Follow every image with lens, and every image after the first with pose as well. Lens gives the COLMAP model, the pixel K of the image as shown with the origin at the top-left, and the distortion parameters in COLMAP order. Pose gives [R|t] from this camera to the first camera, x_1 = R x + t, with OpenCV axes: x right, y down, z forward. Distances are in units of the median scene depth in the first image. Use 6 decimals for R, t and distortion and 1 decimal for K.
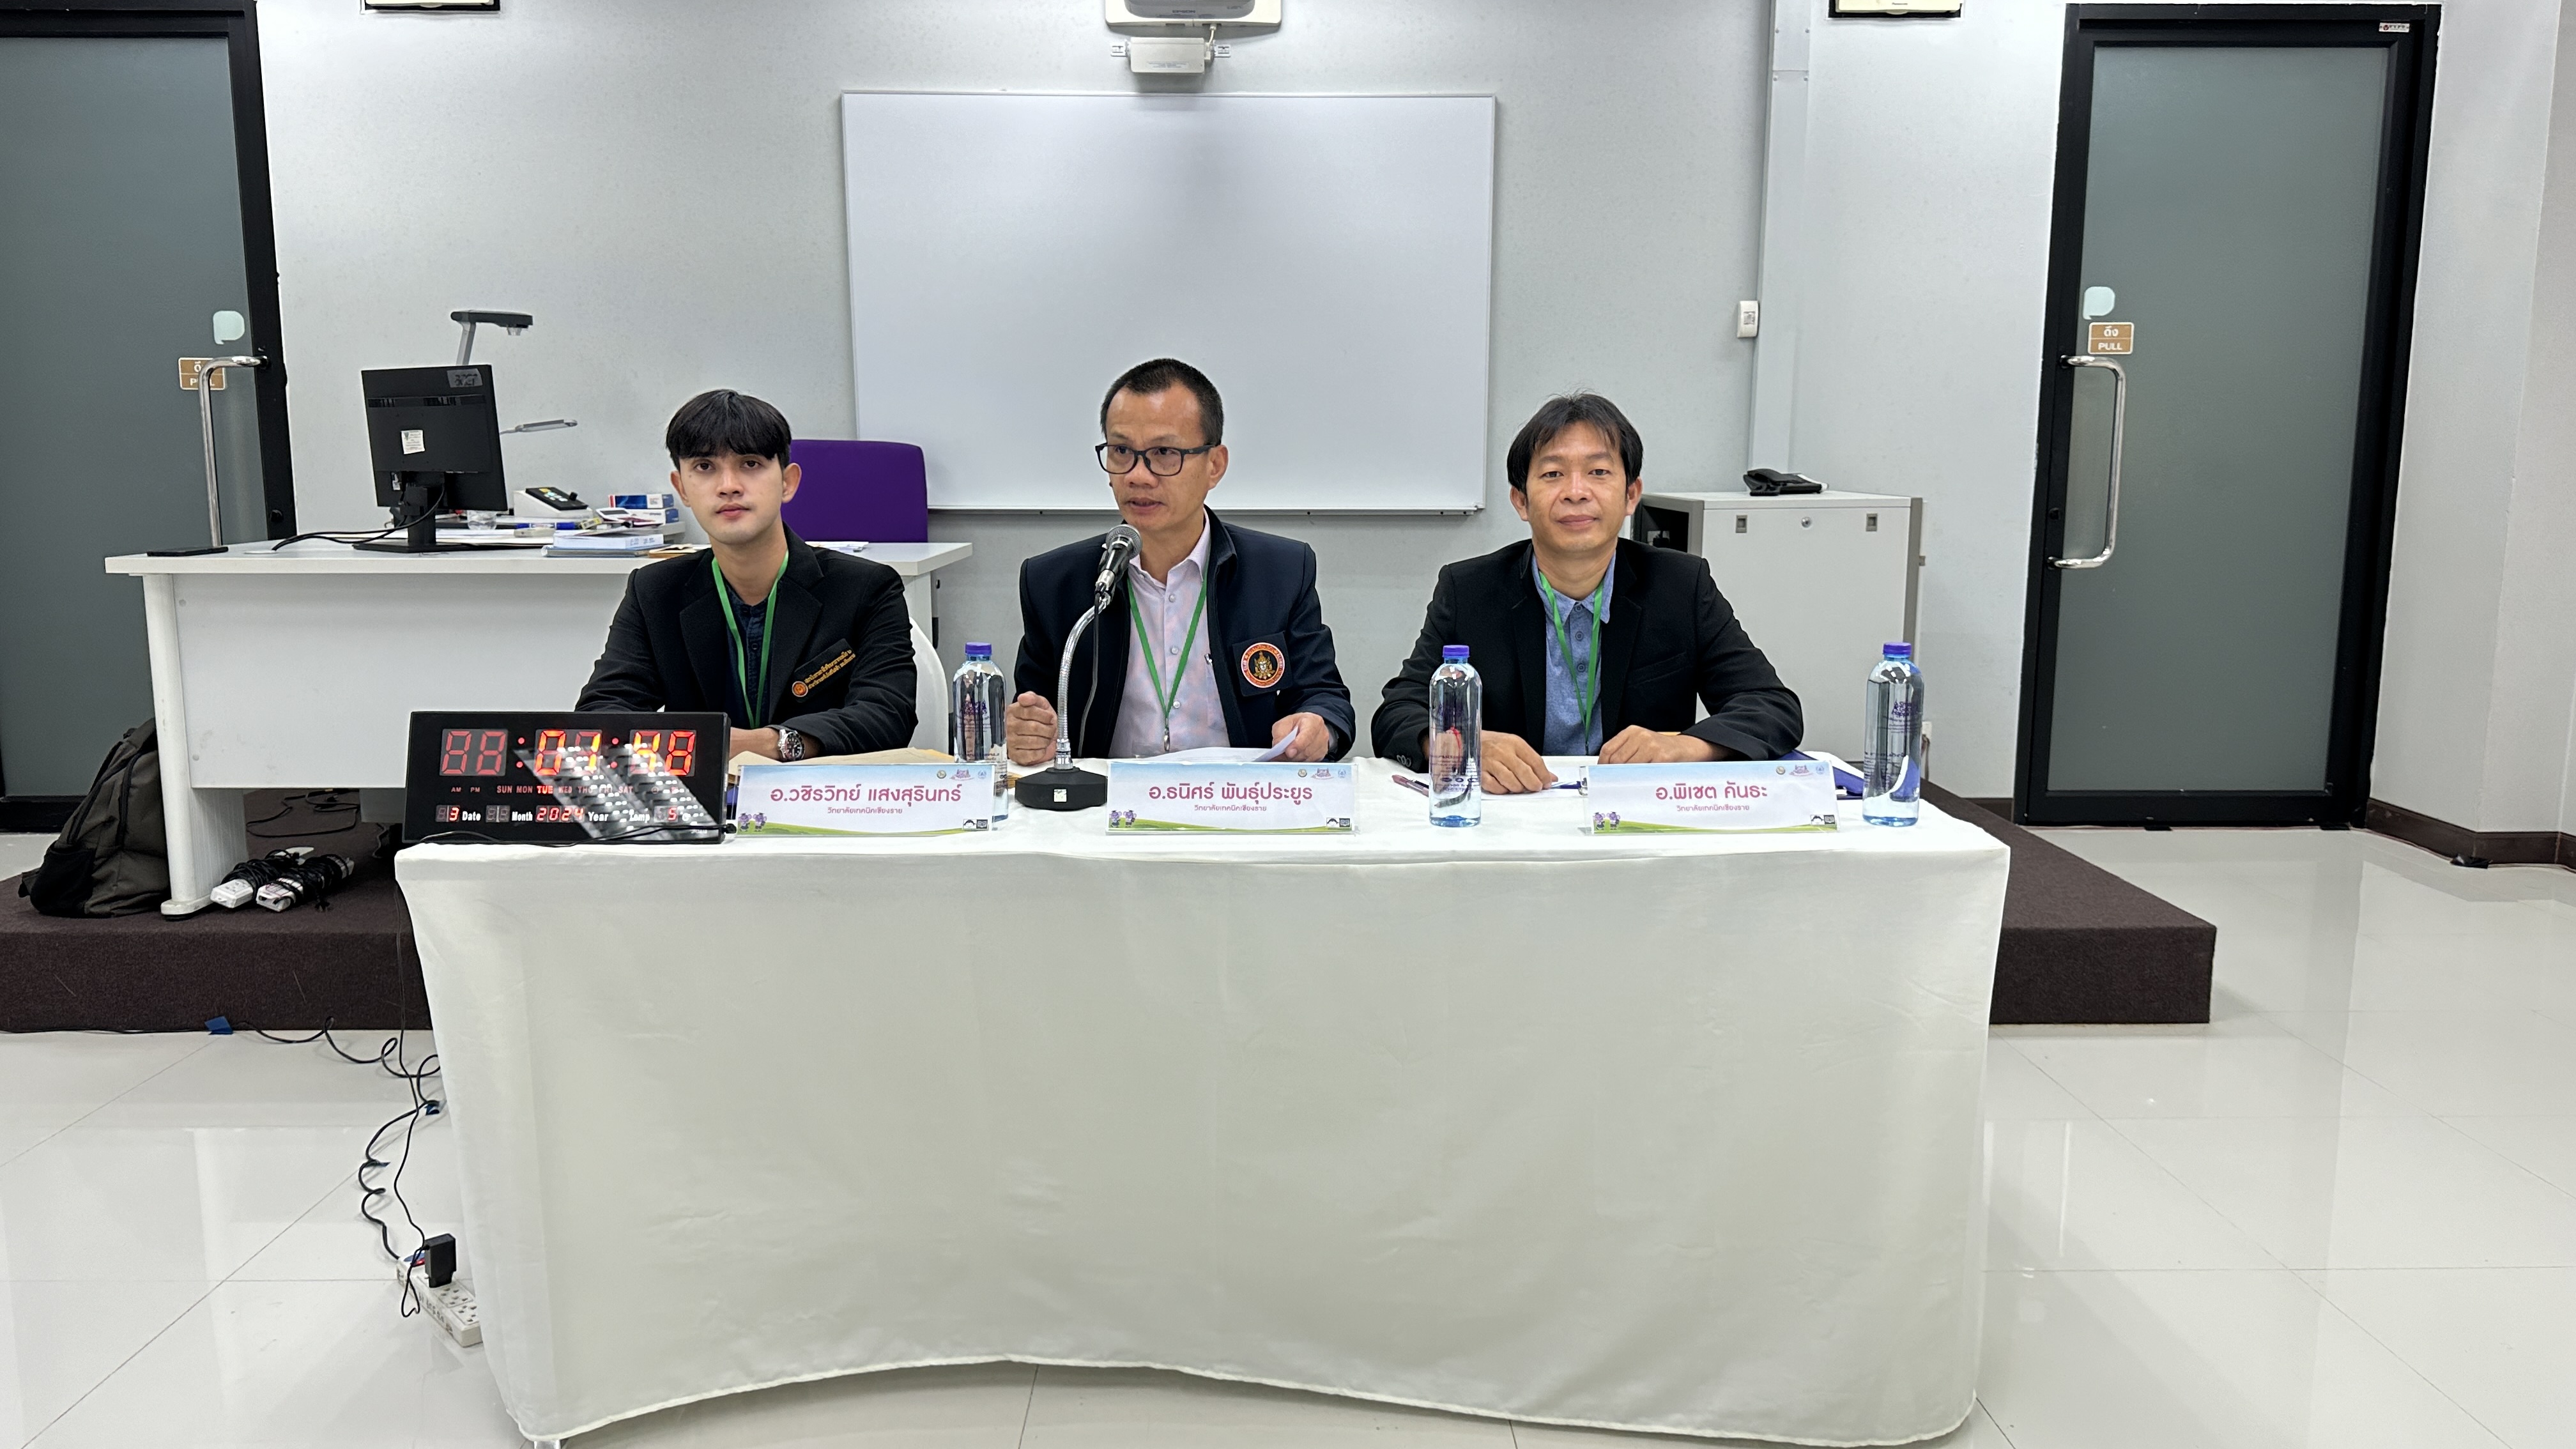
lens RADIAL K [[1756.0, 0, 1288.0], [0, 1756.0, 724.5], [0, 0, 1]] dist [0.020095, 0.002204]
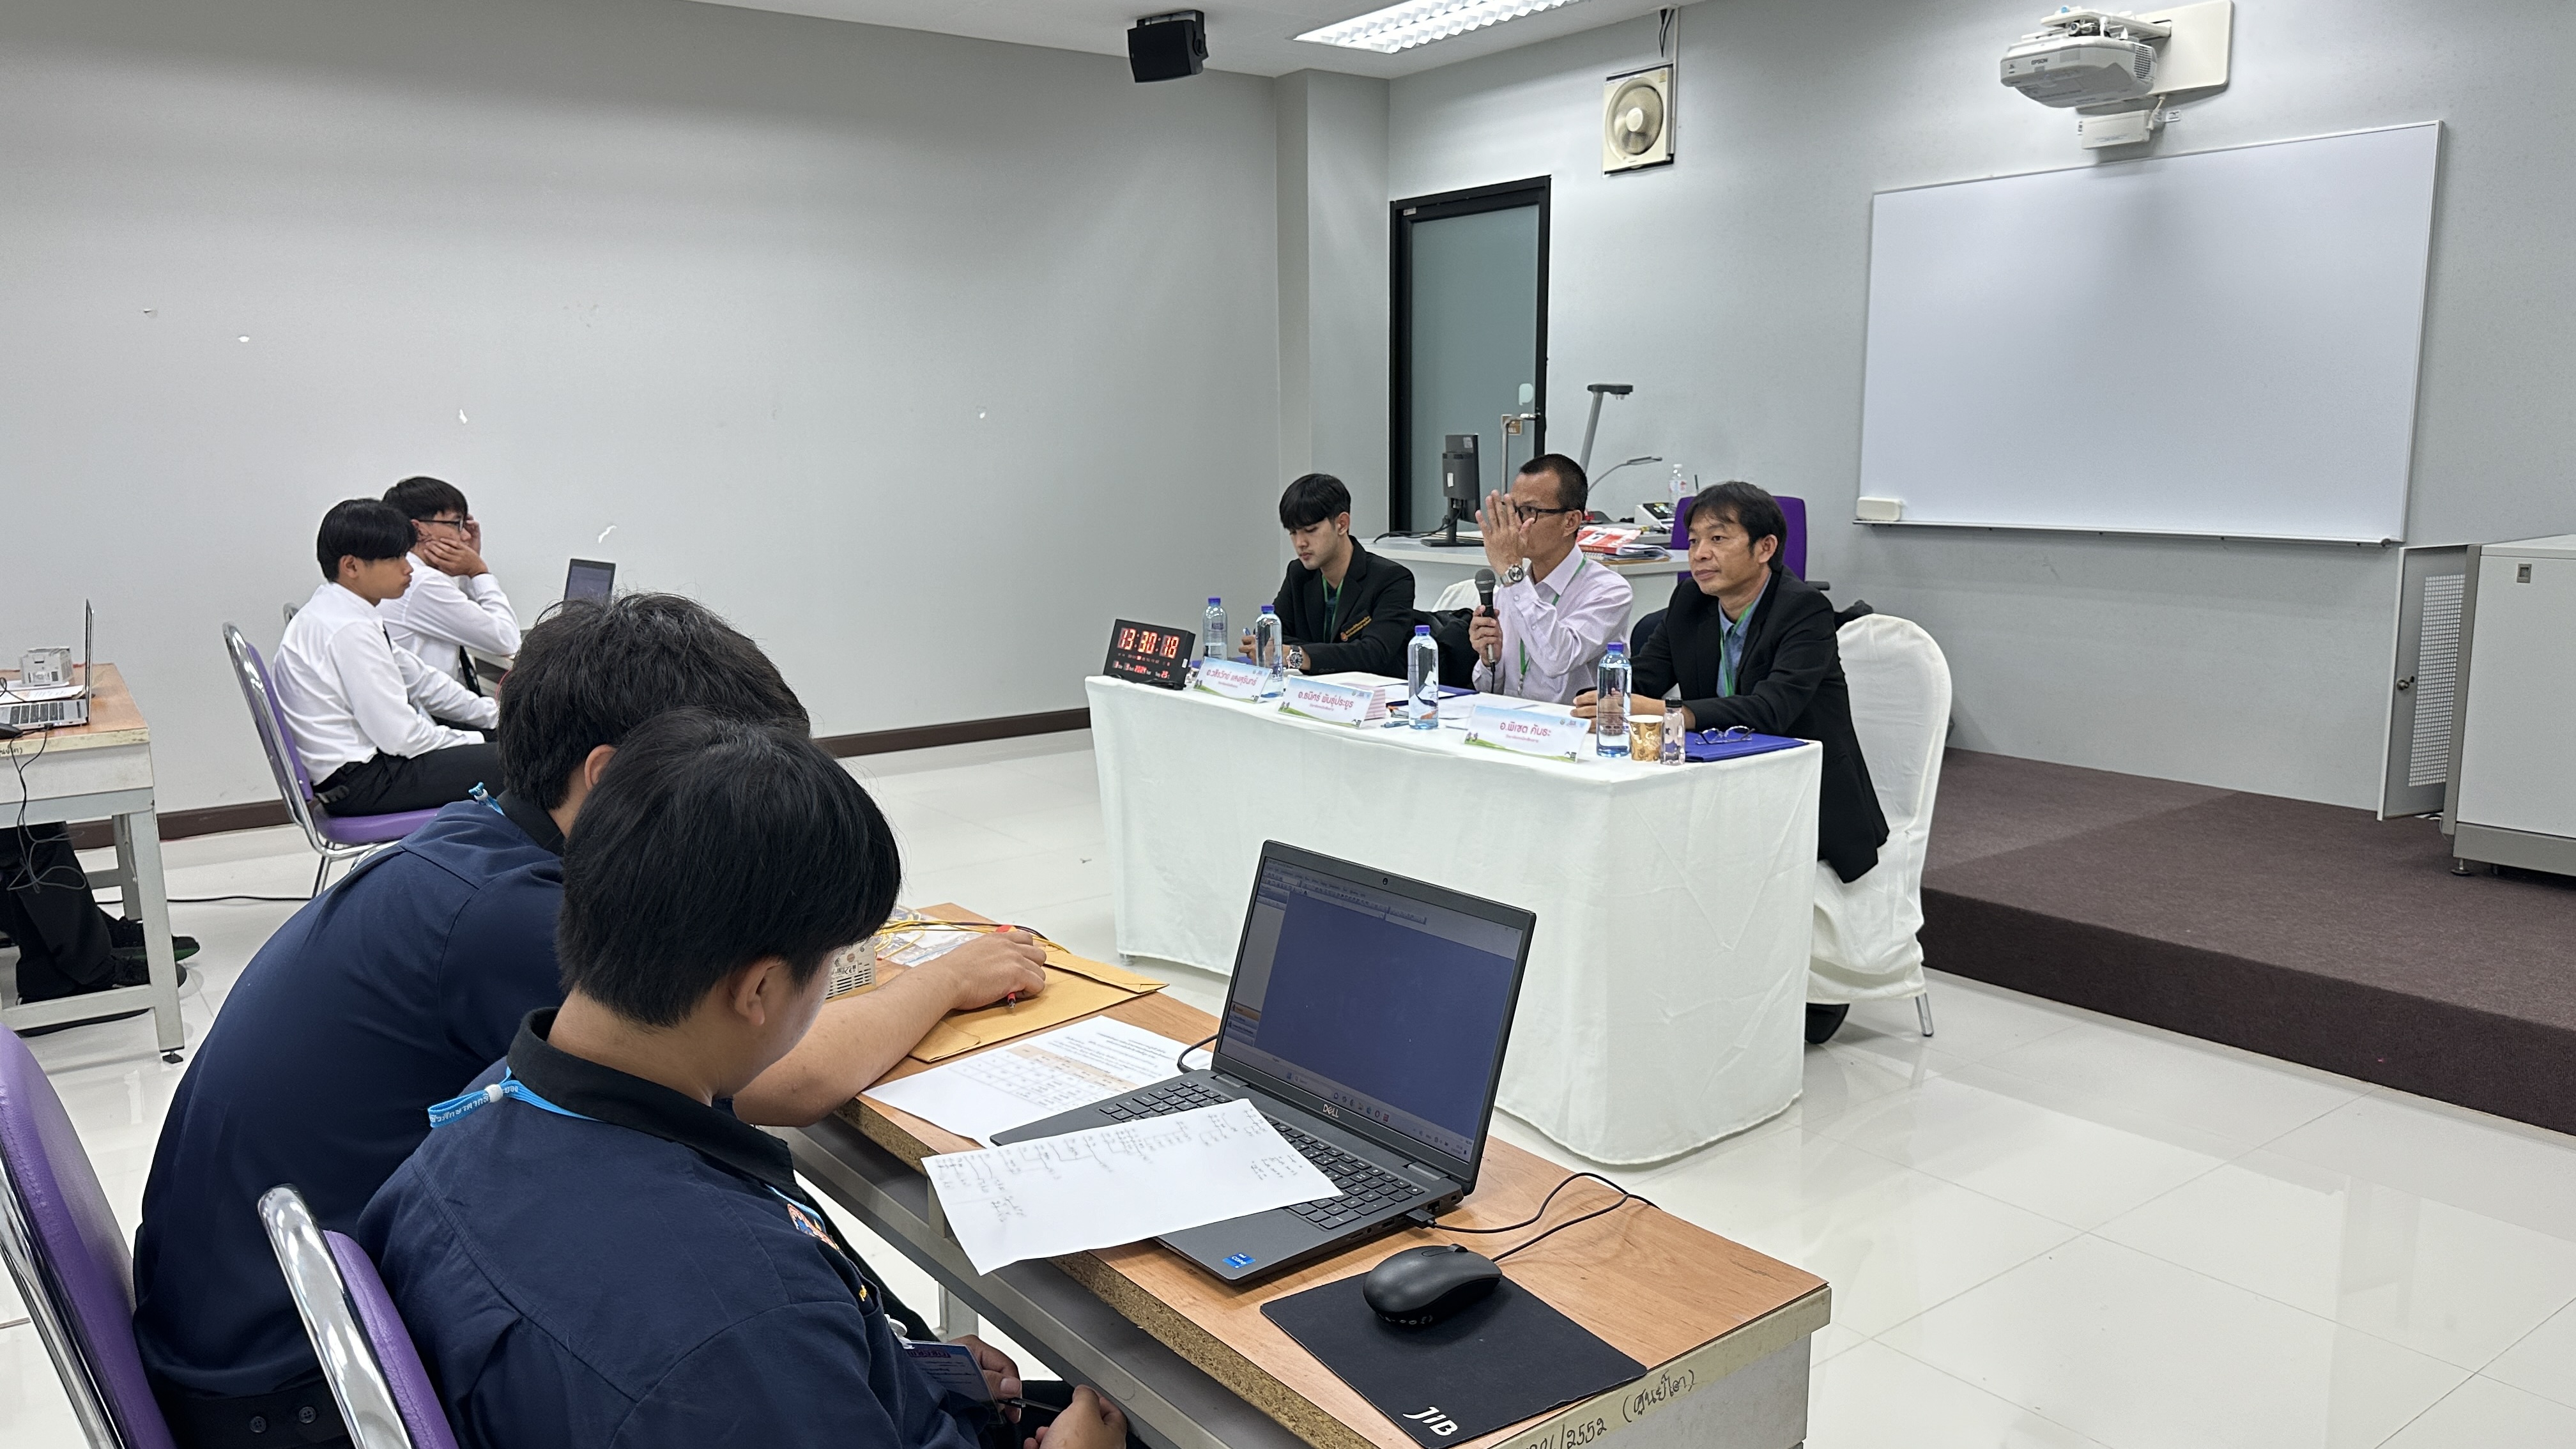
lens RADIAL K [[1756.0, 0, 1288.0], [0, 1756.0, 724.5], [0, 0, 1]] dist [0.020095, 0.002204]
pose [[0.606086, 0.121344, -0.786089, 0.555431], [-0.111412, 0.991503, 0.067152, -0.021446], [0.787558, 0.046880, 0.614455, -0.092201]]
